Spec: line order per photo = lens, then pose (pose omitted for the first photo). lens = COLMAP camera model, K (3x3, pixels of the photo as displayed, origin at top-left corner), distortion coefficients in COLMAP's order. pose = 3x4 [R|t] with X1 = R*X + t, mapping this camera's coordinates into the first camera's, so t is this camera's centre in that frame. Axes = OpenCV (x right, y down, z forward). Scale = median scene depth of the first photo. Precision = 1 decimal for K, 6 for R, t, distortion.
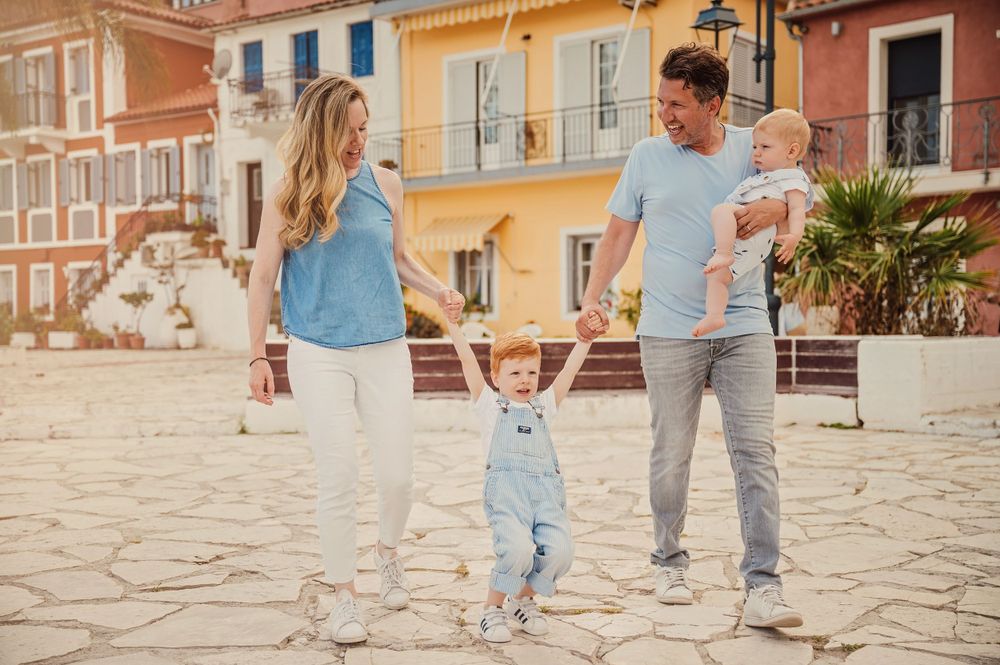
lens RADIAL K [[1339.6, 0, 500.0], [0, 1339.6, 332.5], [0, 0, 1]] dist [0.184223, 0.022849]
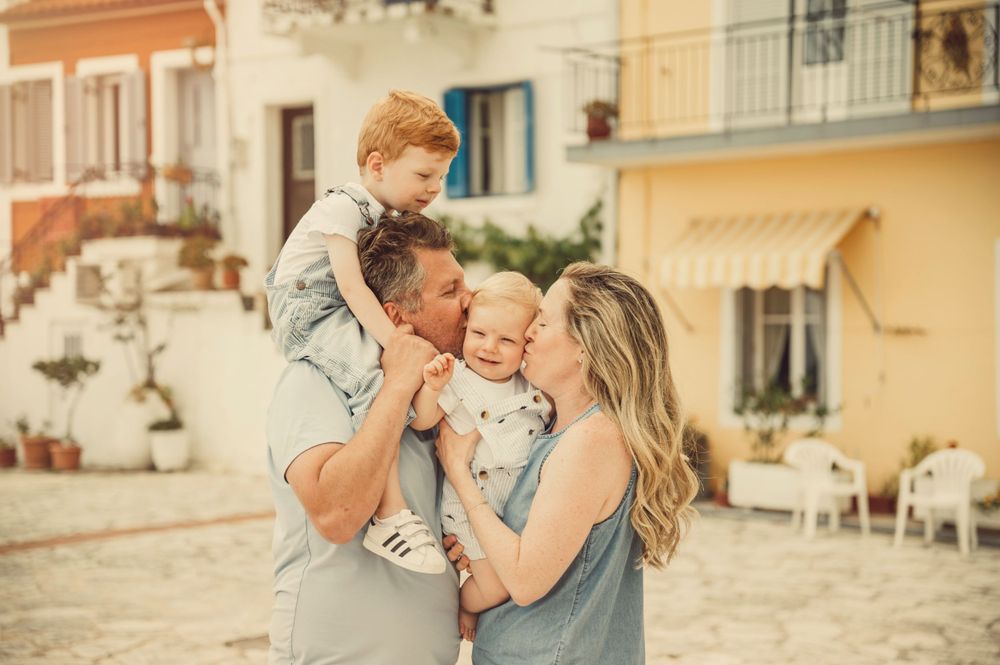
lens RADIAL K [[1980.6, 0, 500.0], [0, 1980.6, 332.5], [0, 0, 1]] dist [0.558421, 0.045716]
pose [[0.999920, 0.011257, 0.005729, -0.105750], [-0.011126, 0.999687, -0.022430, -0.022457], [-0.005980, 0.022365, 0.999732, 0.231738]]
